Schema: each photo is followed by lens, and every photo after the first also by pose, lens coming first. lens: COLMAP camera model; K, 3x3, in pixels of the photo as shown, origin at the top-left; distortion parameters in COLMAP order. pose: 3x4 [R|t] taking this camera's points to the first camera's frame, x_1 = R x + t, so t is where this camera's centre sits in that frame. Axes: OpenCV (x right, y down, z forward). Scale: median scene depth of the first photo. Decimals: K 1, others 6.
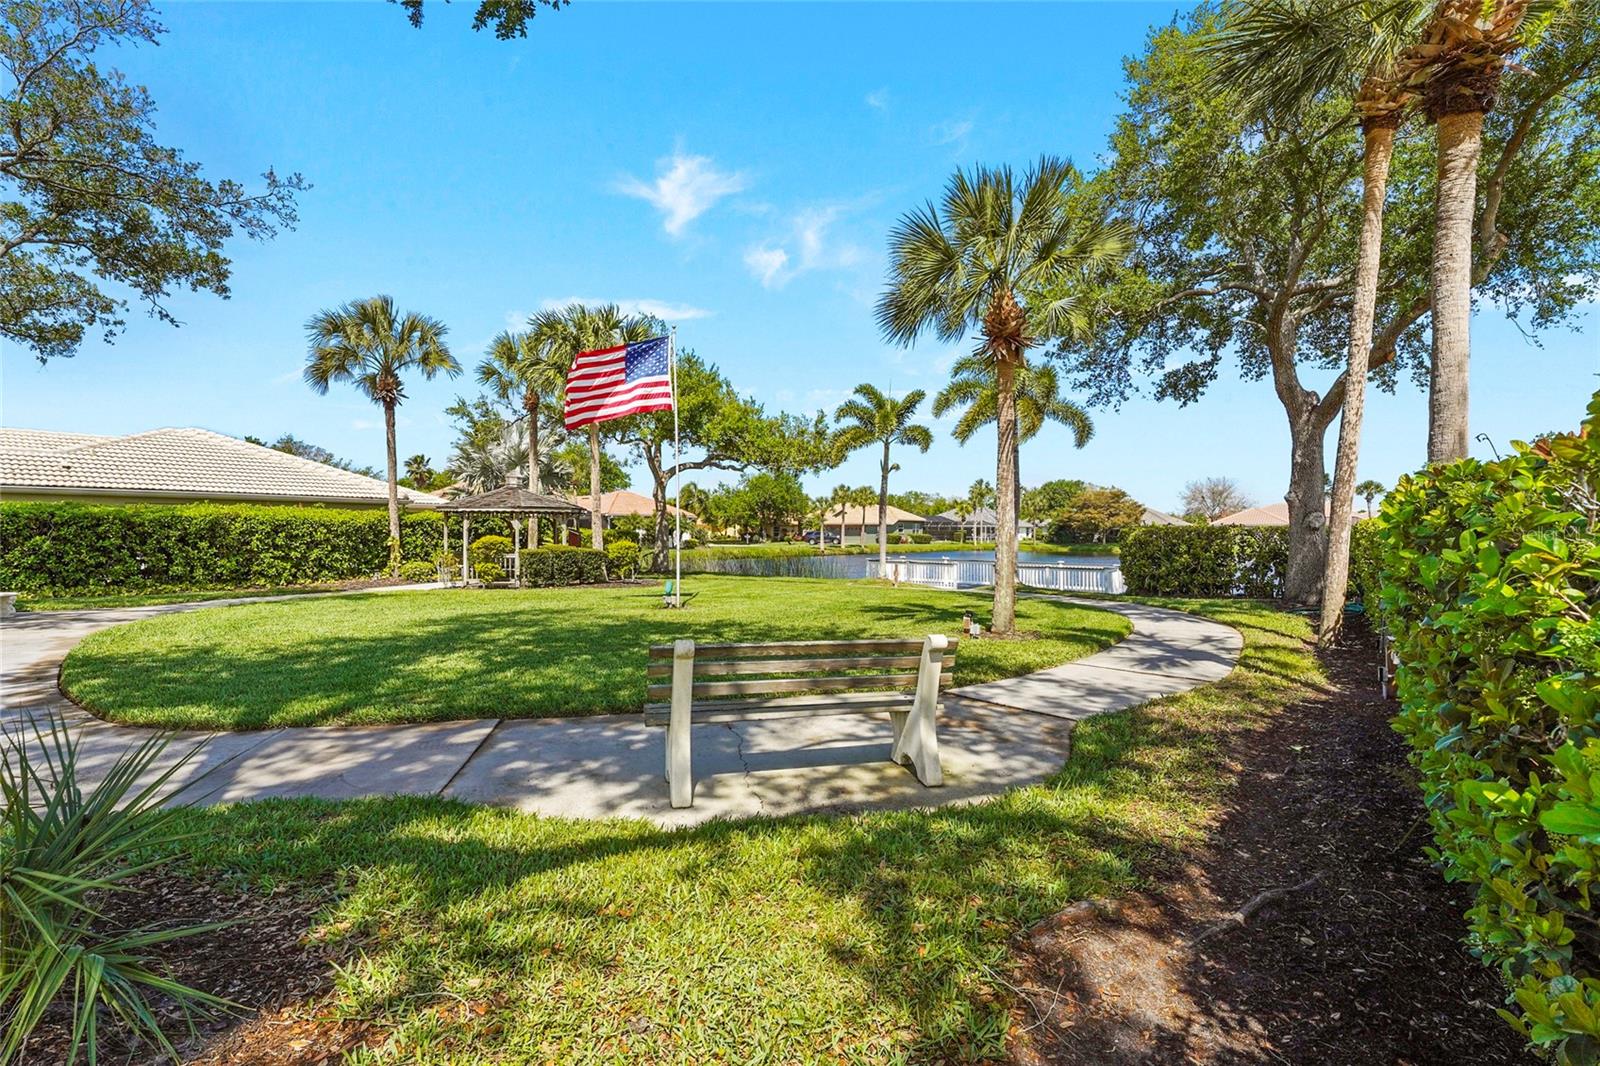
lens RADIAL K [[715.6, 0, 793.3], [0, 715.6, 528.6], [0, 0, 1]] dist [0.000638, 0.001758]
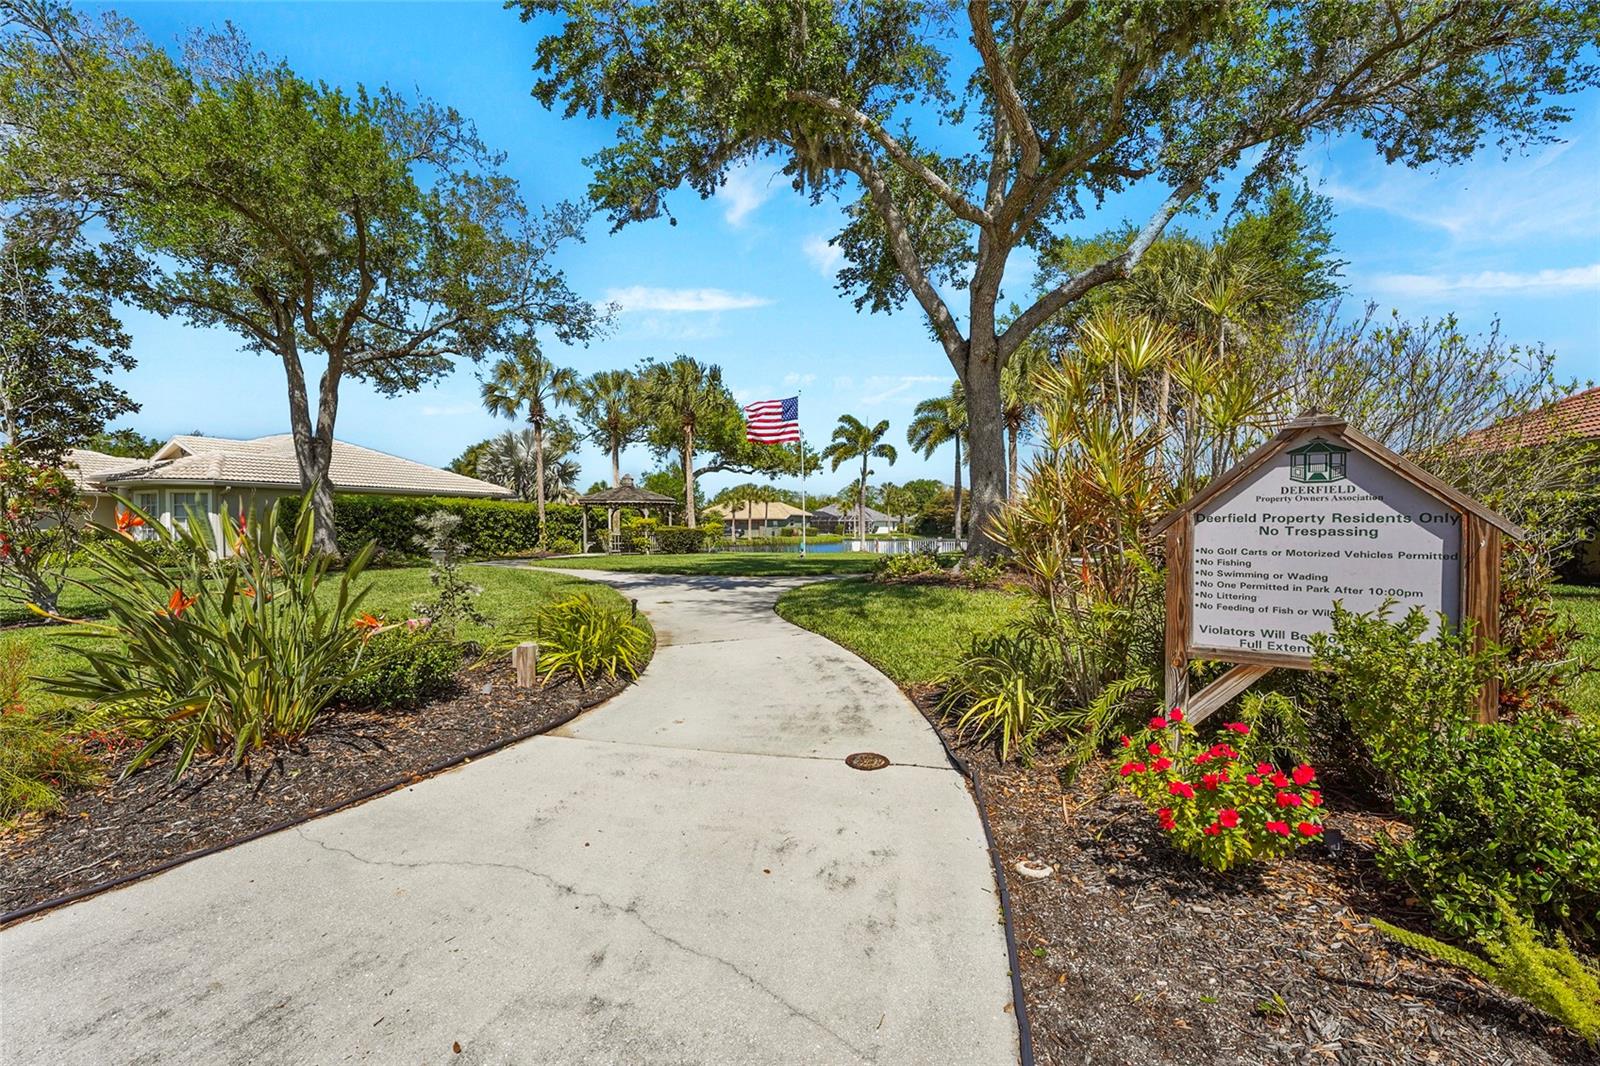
lens RADIAL K [[715.6, 0, 802.5], [0, 715.6, 526.6], [0, 0, 1]] dist [0.000638, 0.001758]
pose [[0.976865, -0.009380, 0.213649, -0.301971], [0.009333, 0.999956, 0.001229, 0.020441], [-0.213651, 0.000794, 0.976910, -0.390881]]
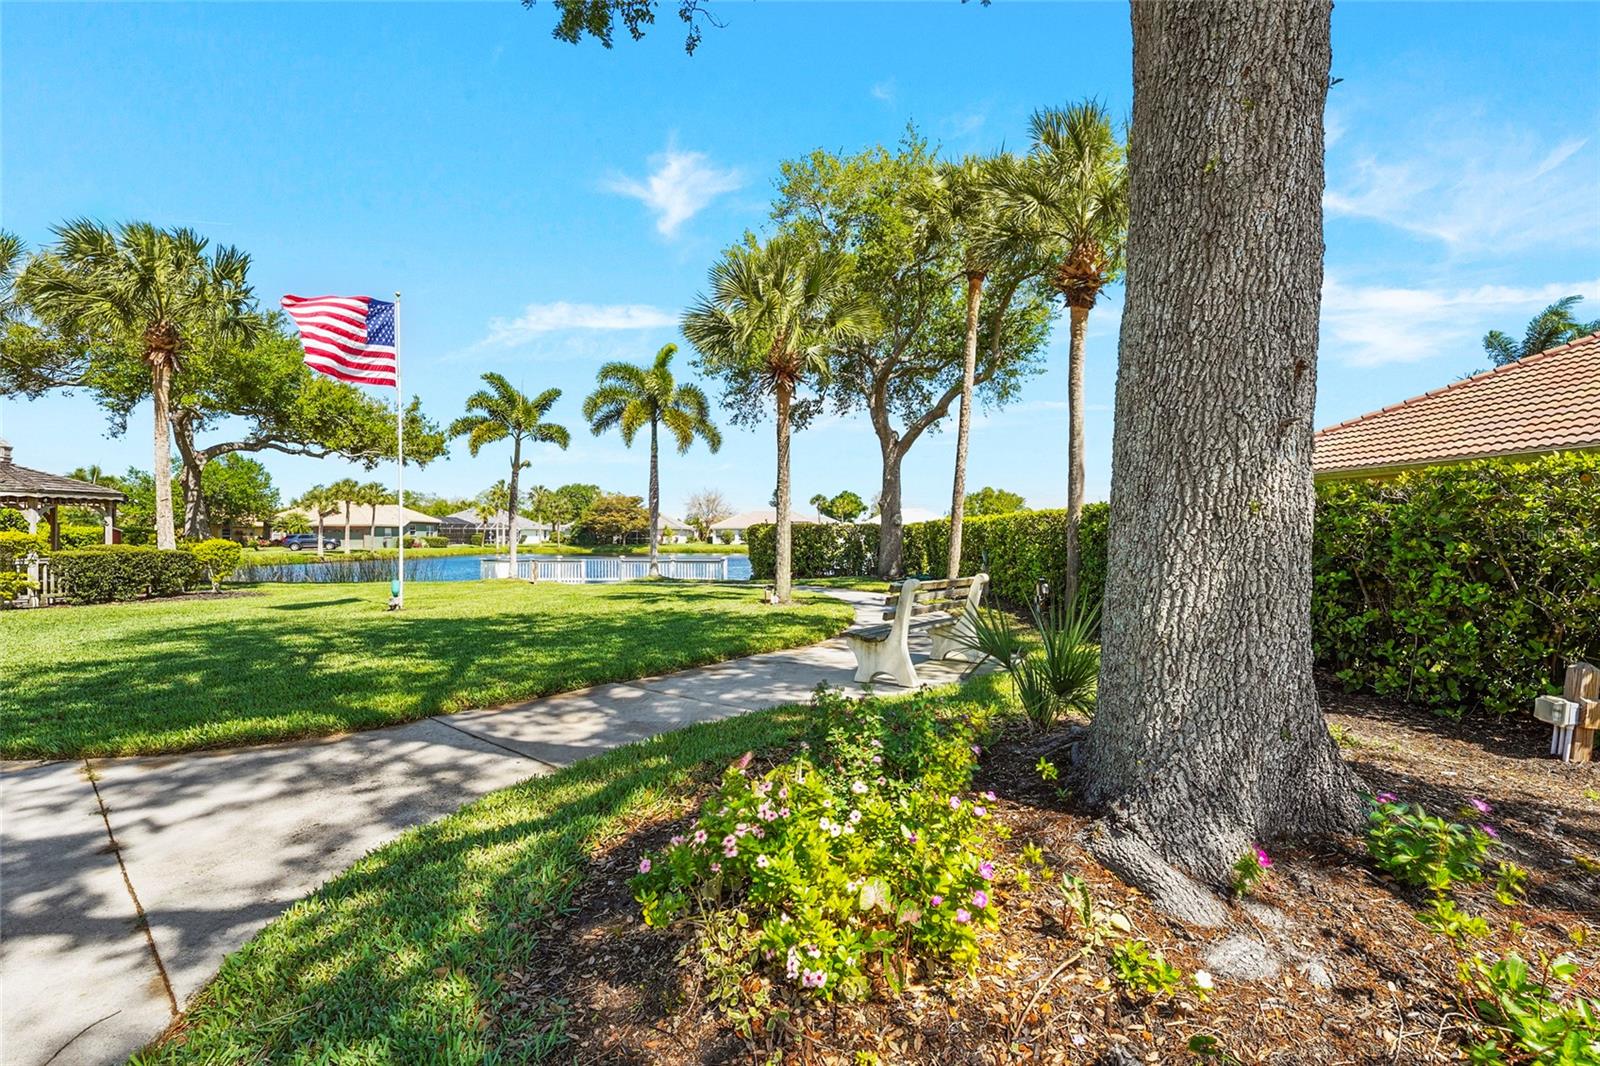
lens RADIAL K [[715.6, 0, 804.9], [0, 715.6, 531.3], [0, 0, 1]] dist [0.000638, 0.001758]
pose [[0.767385, 0.000168, 0.641187, -0.196953], [0.000856, 0.999999, -0.001287, 0.008820], [-0.641187, 0.001536, 0.767383, -0.006042]]
